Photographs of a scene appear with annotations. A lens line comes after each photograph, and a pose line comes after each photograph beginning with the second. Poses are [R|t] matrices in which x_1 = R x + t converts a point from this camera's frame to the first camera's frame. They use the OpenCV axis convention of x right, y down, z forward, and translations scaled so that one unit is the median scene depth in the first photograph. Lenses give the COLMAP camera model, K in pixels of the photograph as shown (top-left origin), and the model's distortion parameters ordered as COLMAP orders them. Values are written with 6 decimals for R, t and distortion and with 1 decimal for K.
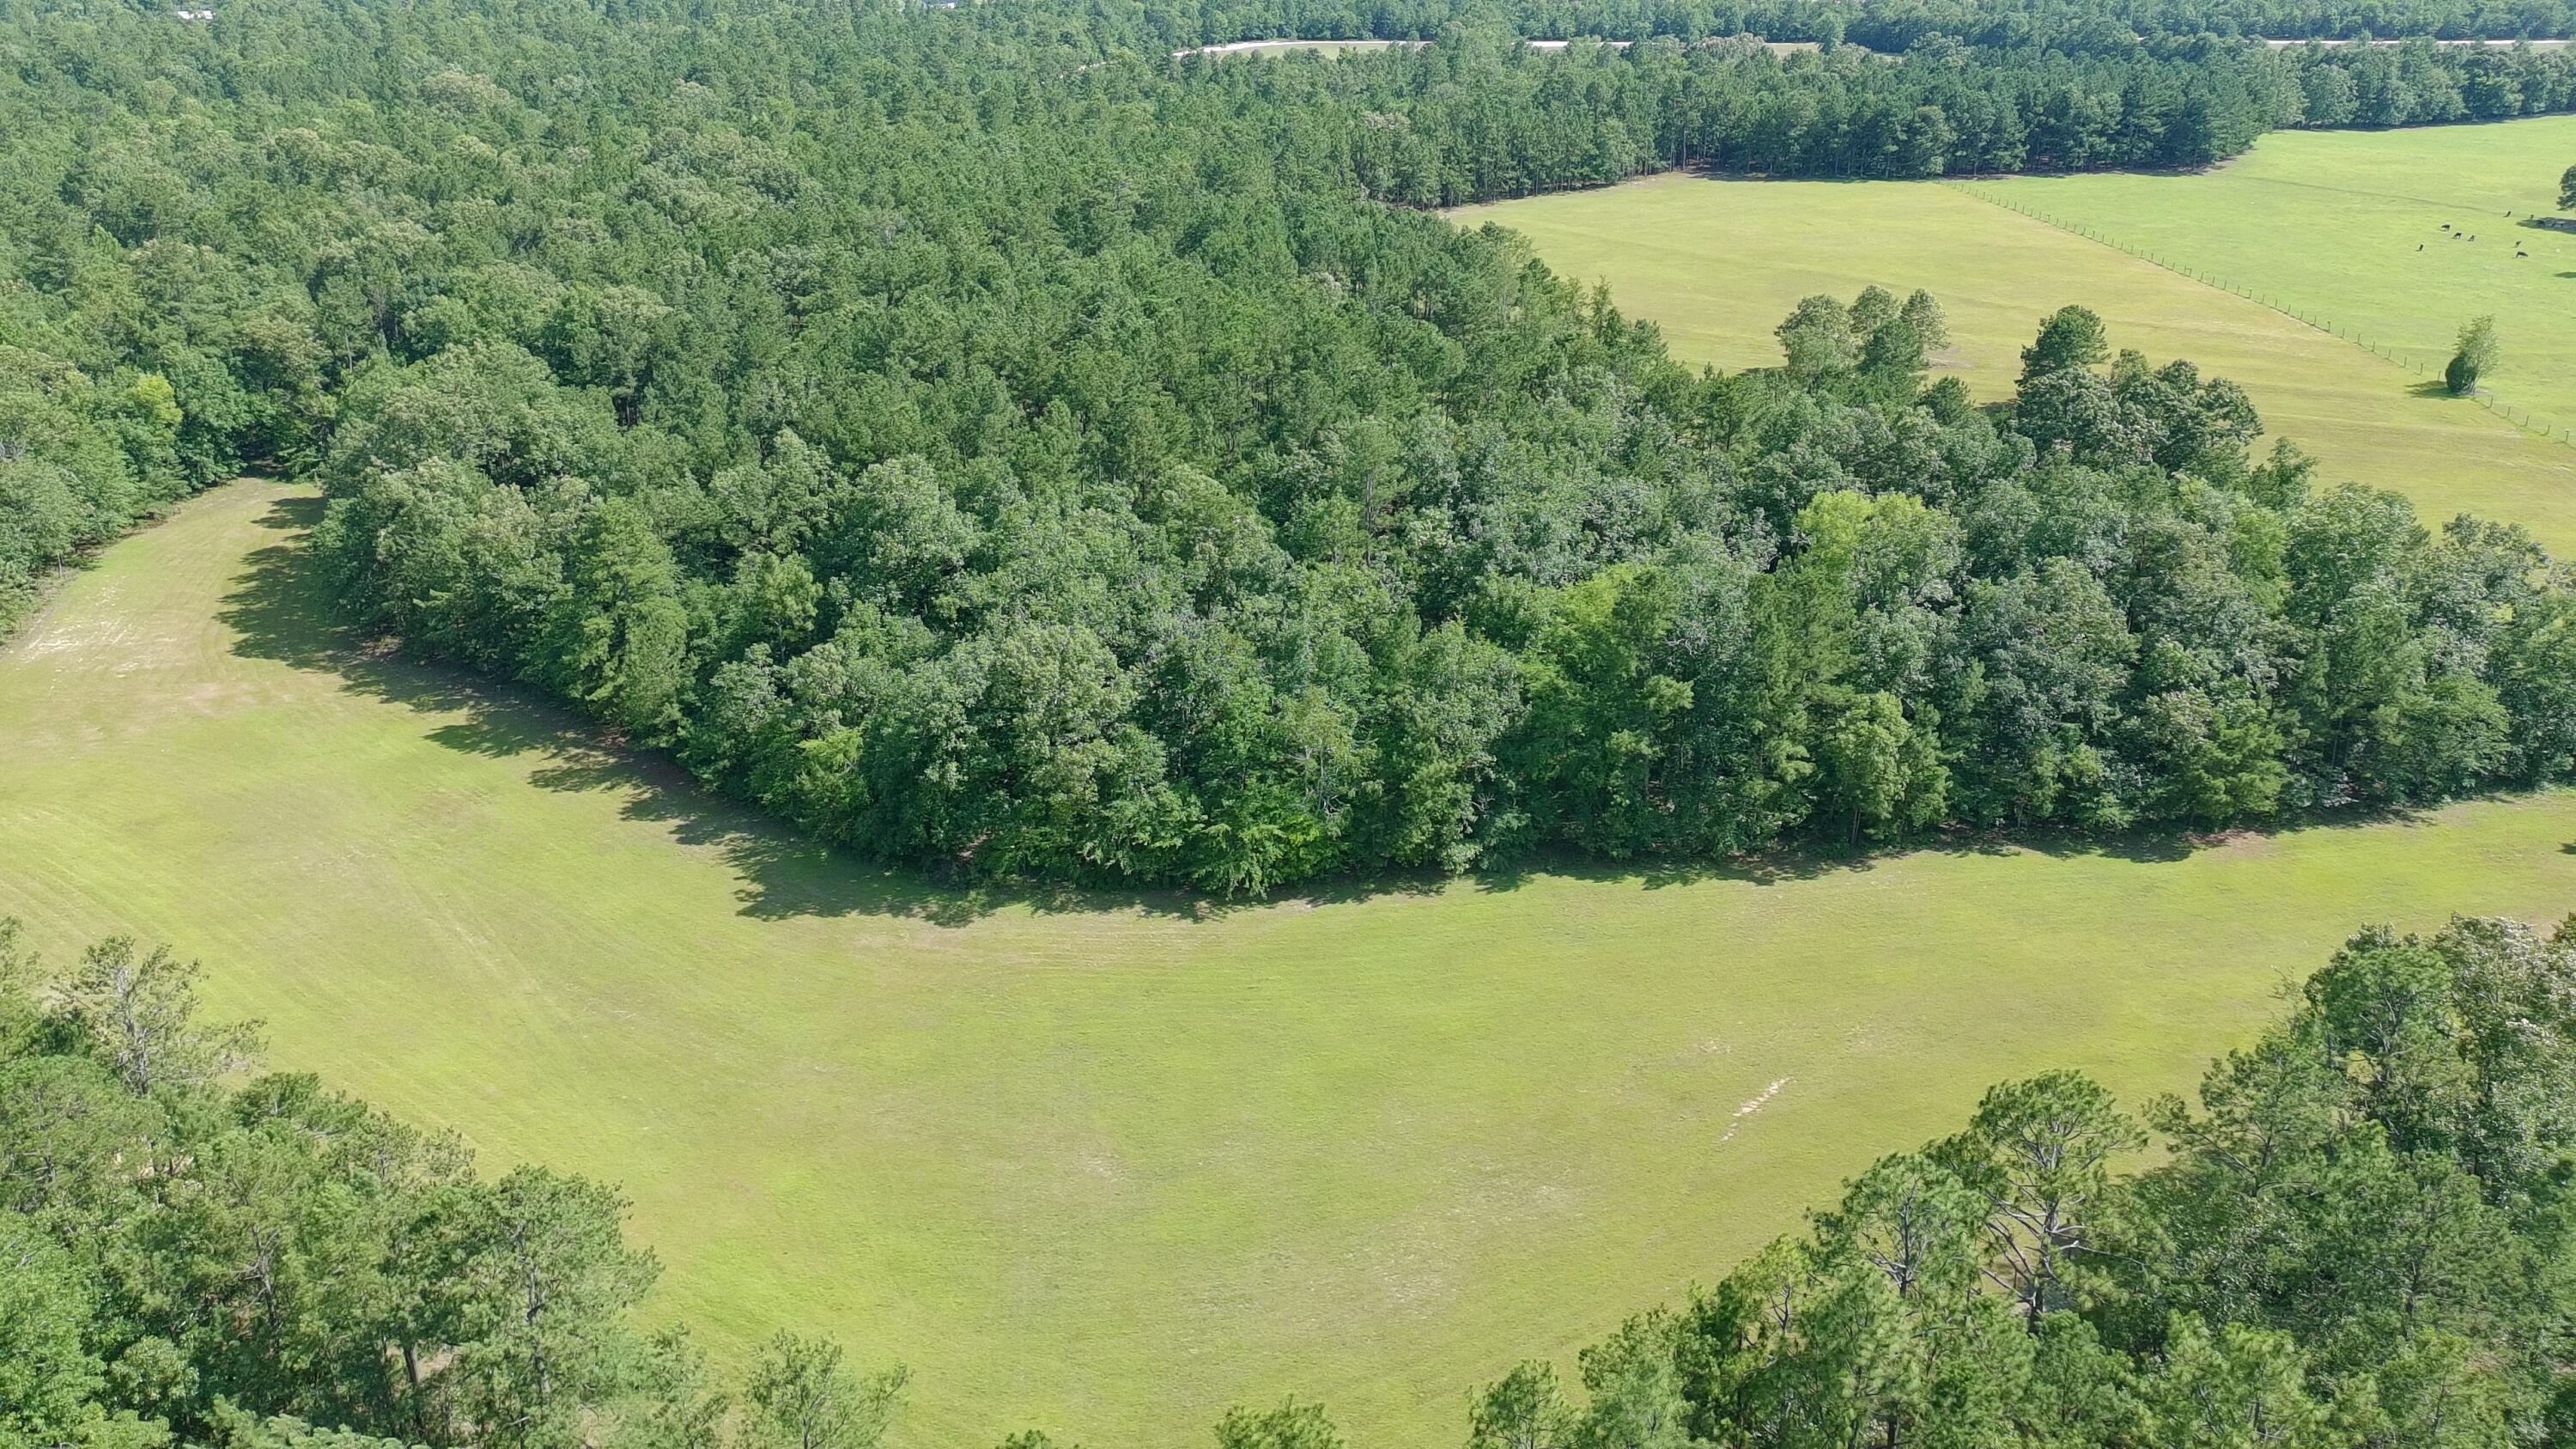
lens RADIAL K [[1996.4, 0, 1309.9], [0, 1996.4, 749.6], [0, 0, 1]] dist [0.070481, -0.084768]
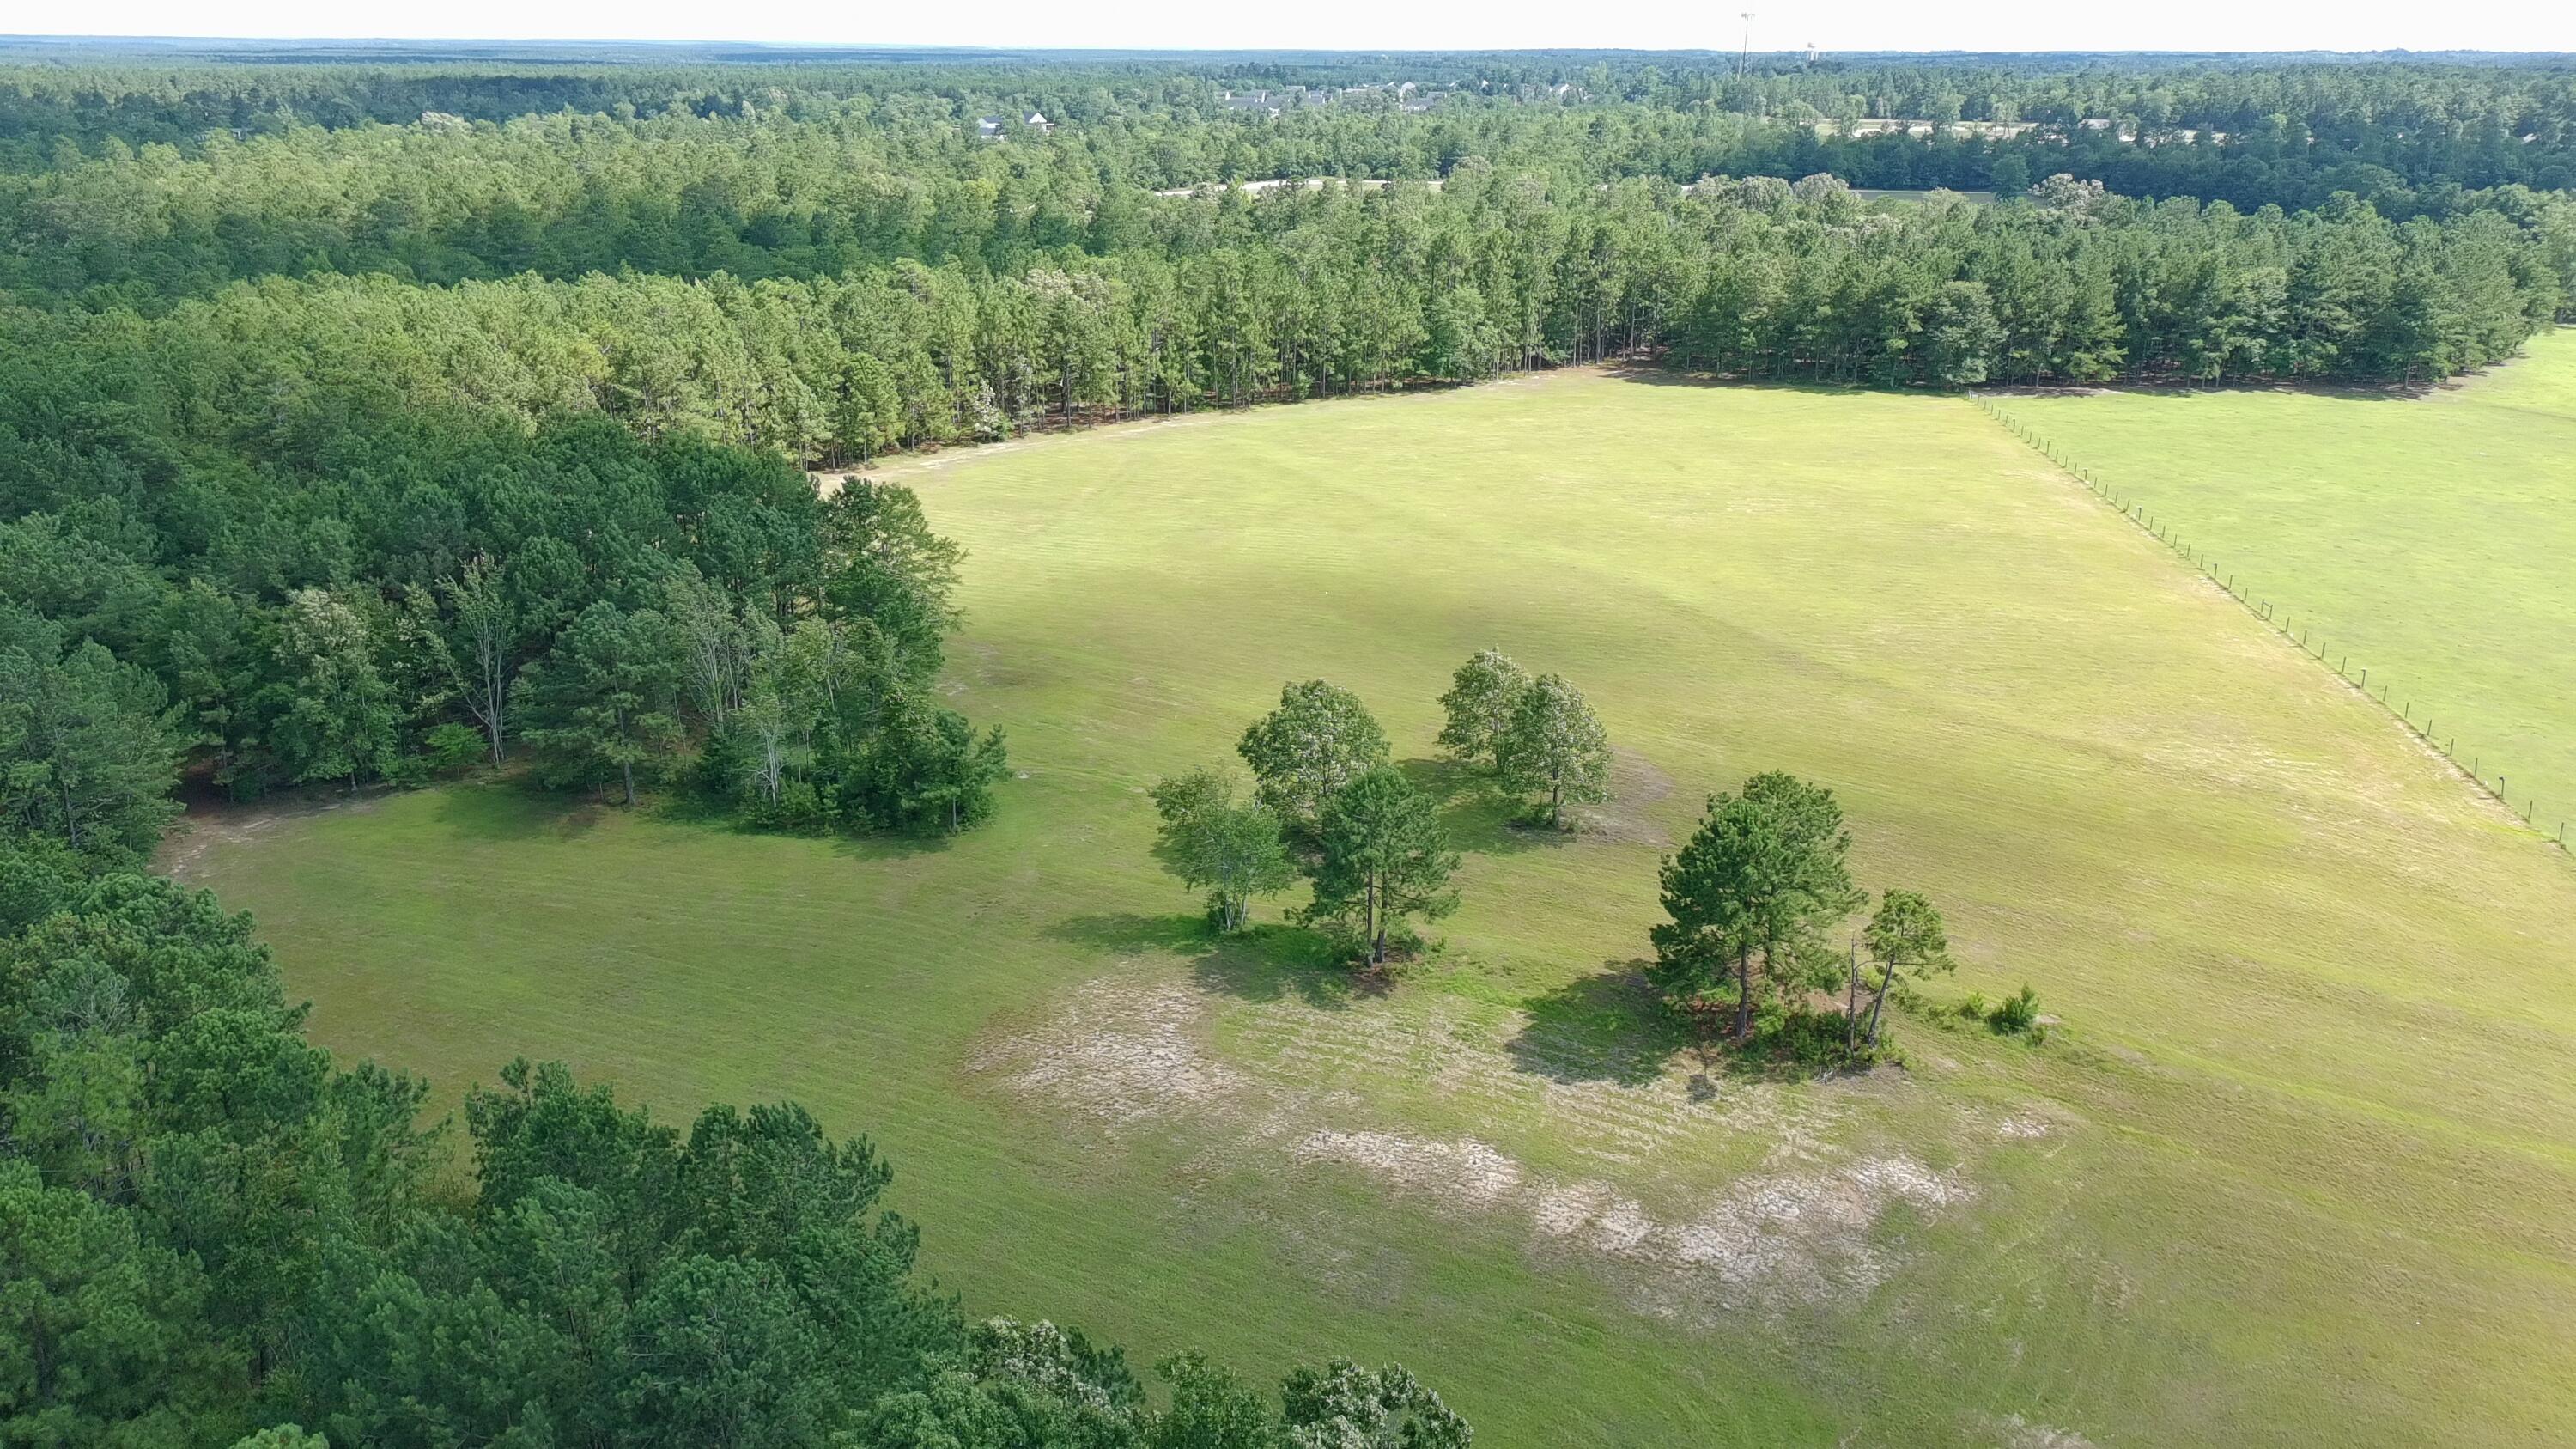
lens RADIAL K [[1996.4, 0, 1312.4], [0, 1996.4, 727.4], [0, 0, 1]] dist [0.070481, -0.084768]
pose [[0.986467, 0.057167, -0.153673, 0.204622], [-0.068675, 0.995134, -0.070649, -0.114722], [0.148886, 0.080246, 0.985593, 0.338237]]
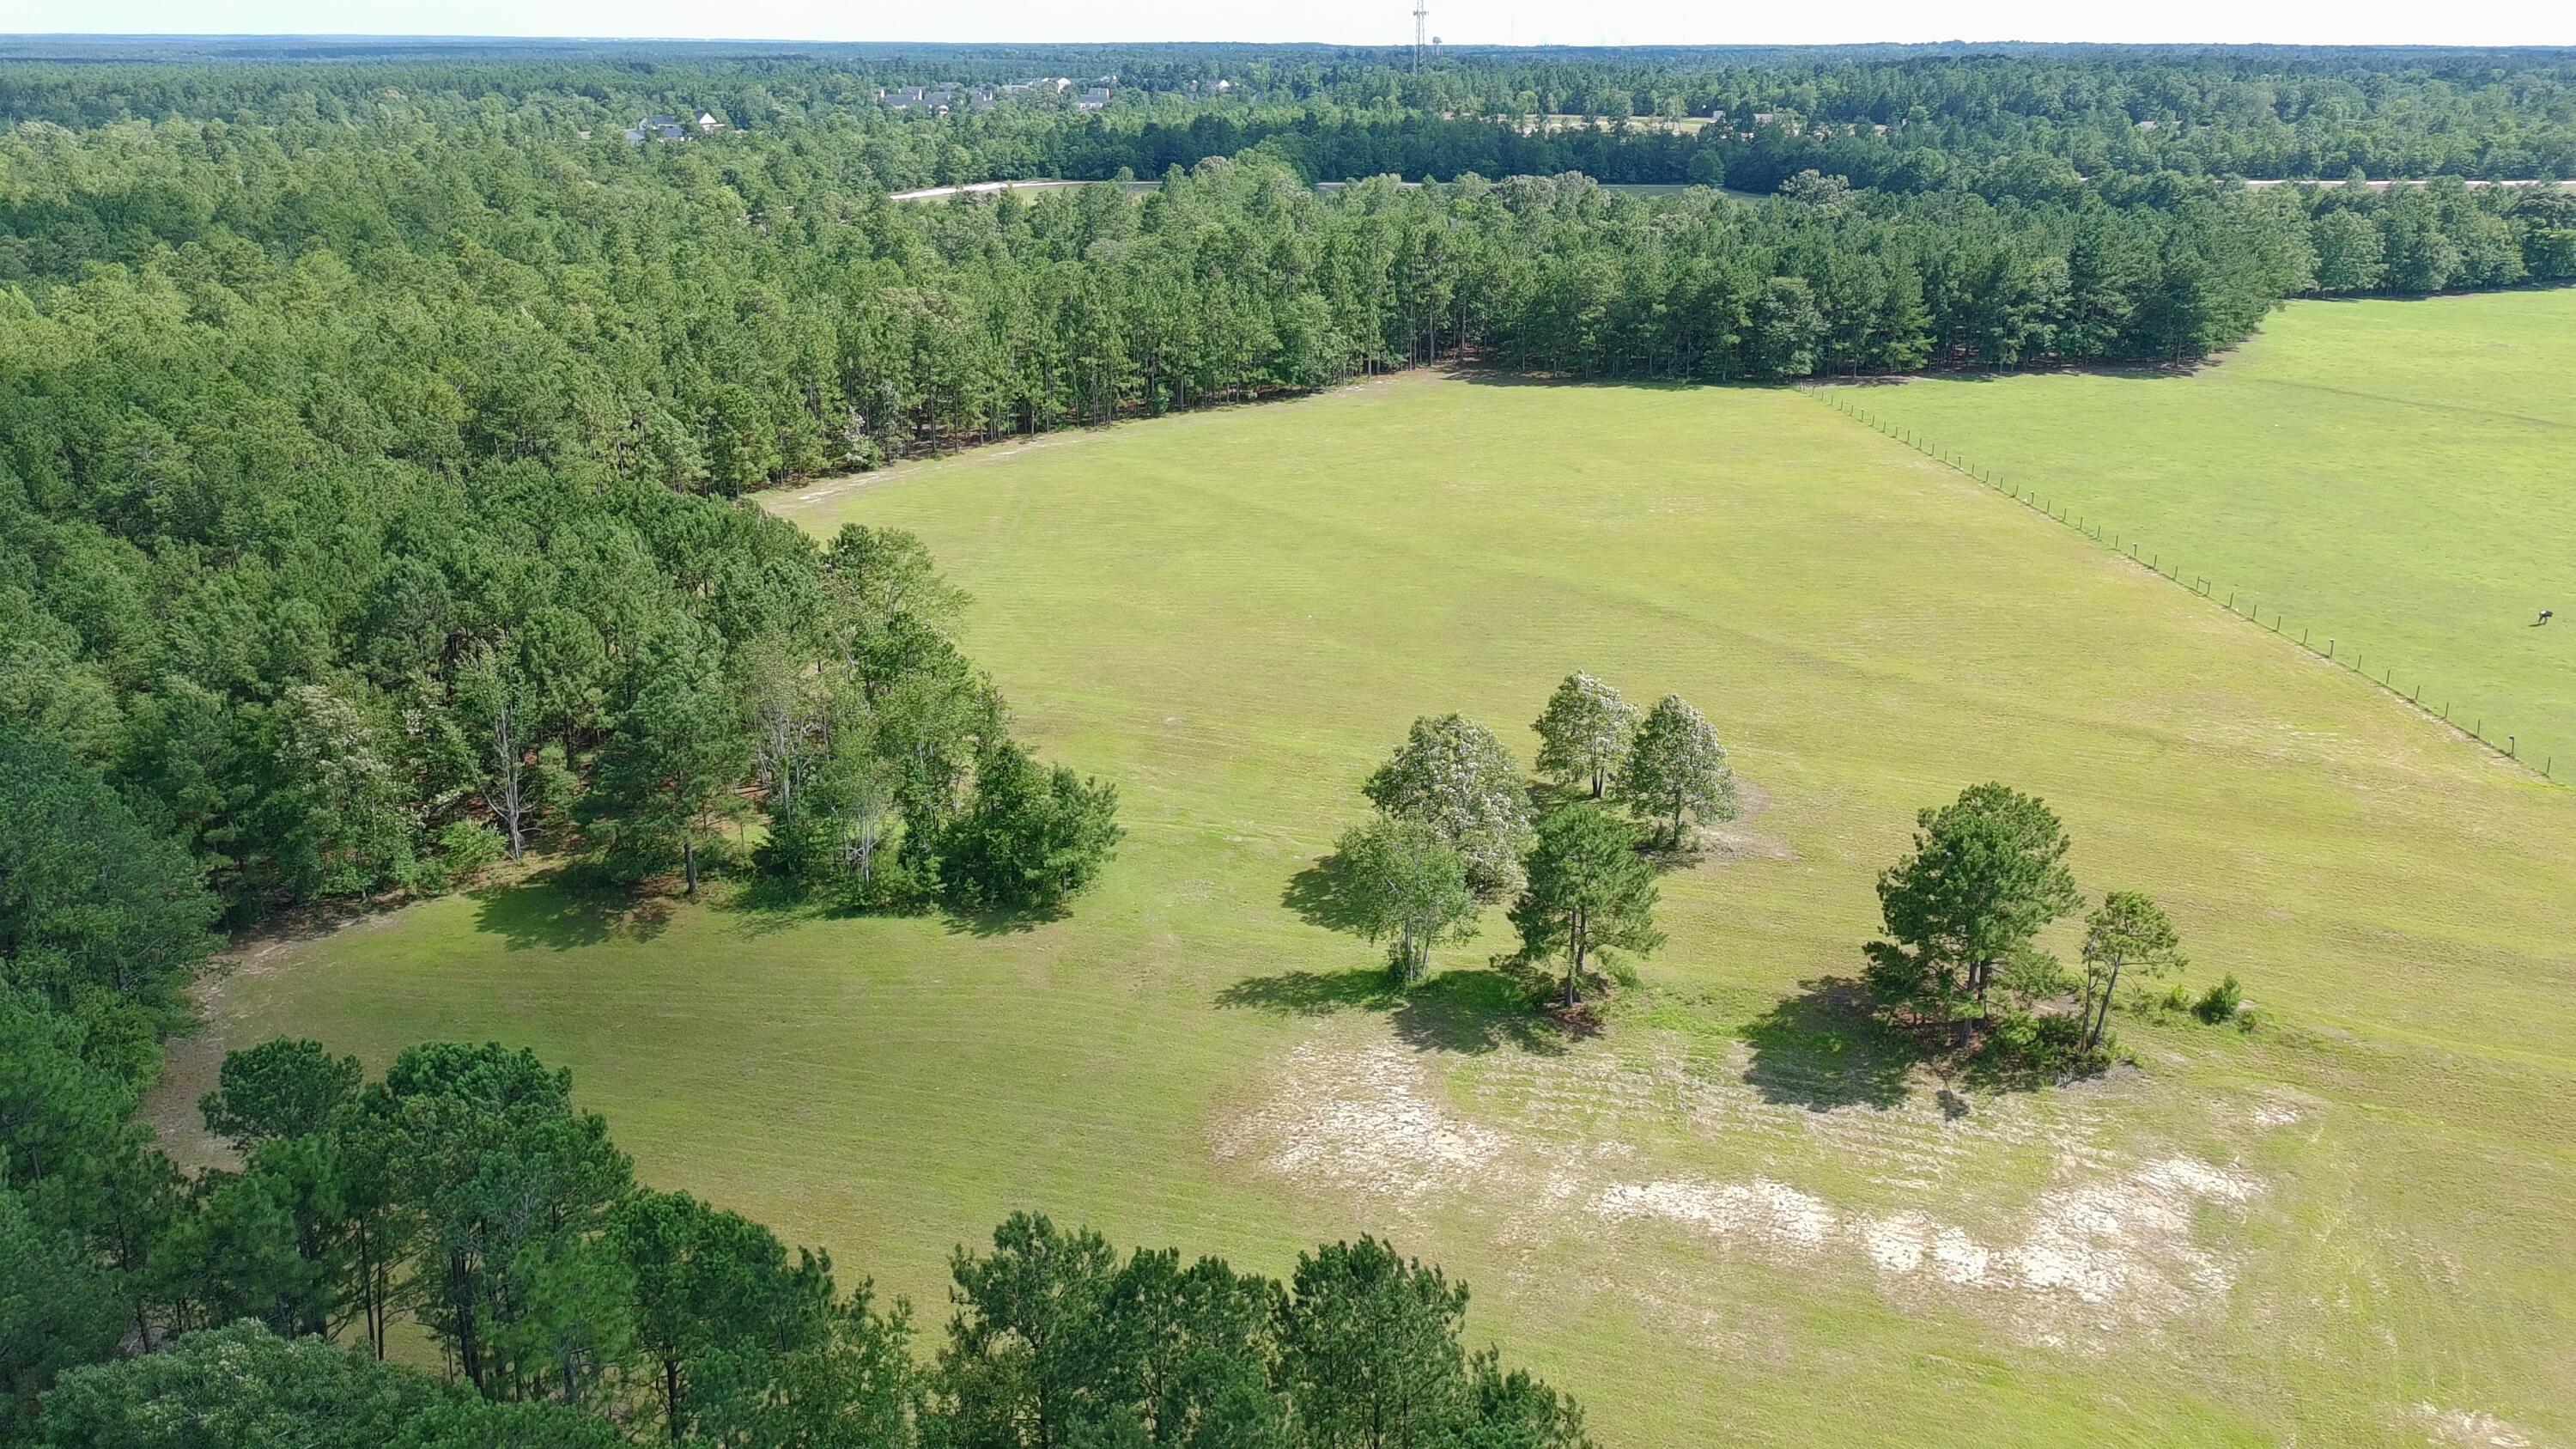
lens RADIAL K [[1995.0, 0, 1312.6], [0, 1995.0, 724.6], [0, 0, 1]] dist [0.067510, -0.079808]
pose [[0.999806, -0.005913, 0.018786, 0.134032], [0.007288, 0.997234, -0.073973, -0.120162], [-0.018296, 0.074096, 0.997083, 0.342203]]
